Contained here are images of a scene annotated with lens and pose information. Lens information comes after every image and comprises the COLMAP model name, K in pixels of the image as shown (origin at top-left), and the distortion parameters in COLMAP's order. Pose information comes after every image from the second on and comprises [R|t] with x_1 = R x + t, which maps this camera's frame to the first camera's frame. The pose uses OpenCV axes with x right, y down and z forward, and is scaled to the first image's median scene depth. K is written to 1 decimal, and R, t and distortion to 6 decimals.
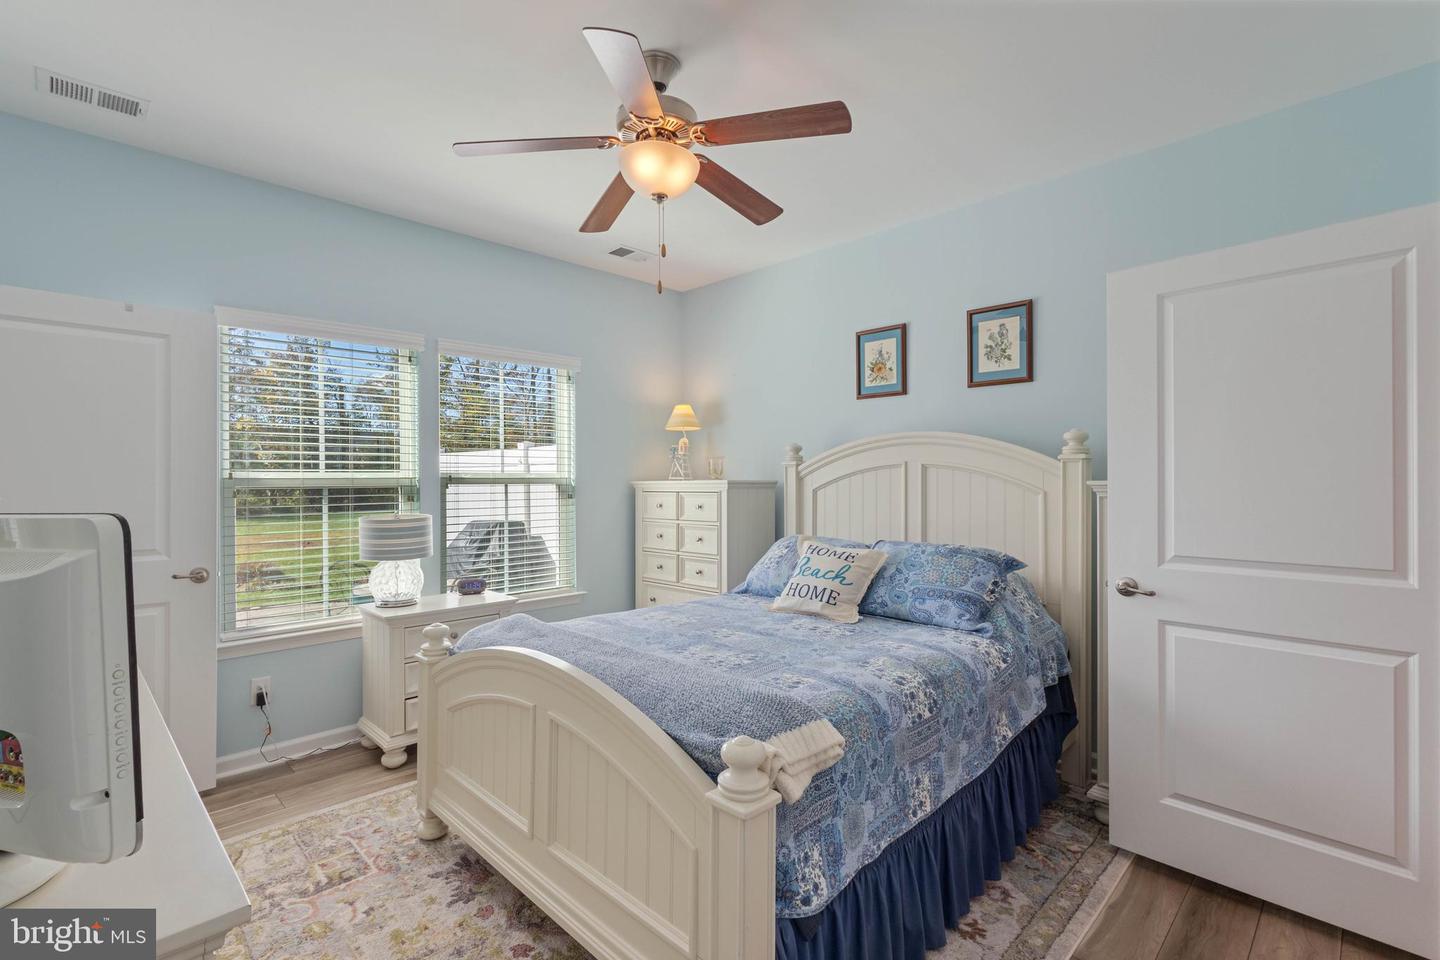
lens RADIAL K [[661.3, 0, 716.1], [0, 661.3, 482.1], [0, 0, 1]] dist [0.001614, 0.000690]
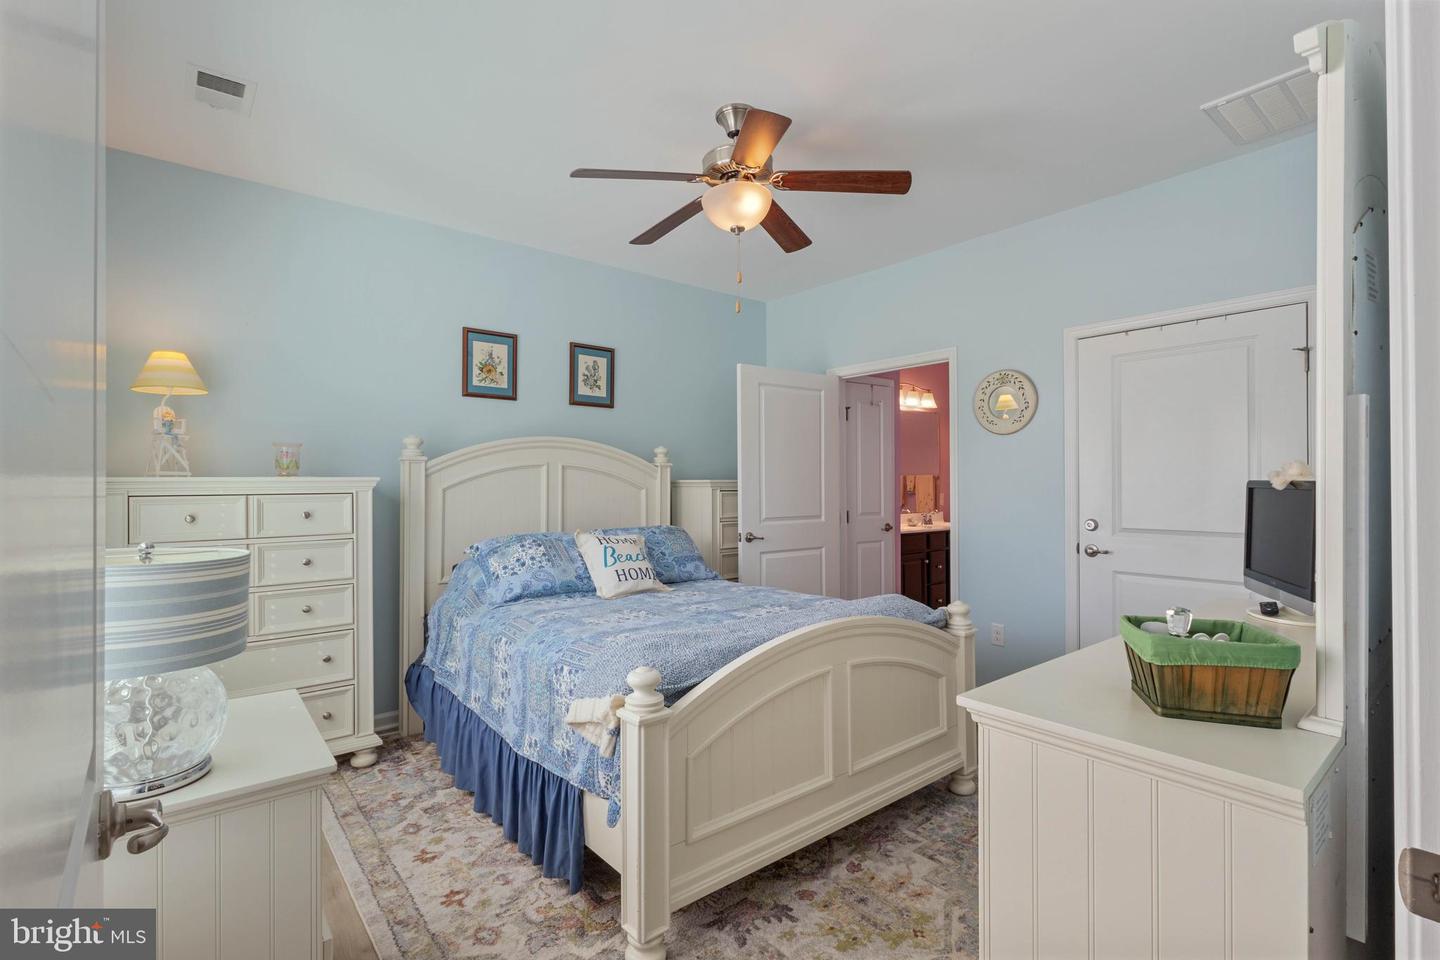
lens RADIAL K [[661.3, 0, 716.1], [0, 661.3, 482.1], [0, 0, 1]] dist [0.001614, 0.000690]
pose [[0.096641, 0.004577, 0.995309, -0.824352], [0.004529, 0.999977, -0.005038, 0.009285], [-0.995309, 0.004995, 0.096618, 0.616867]]
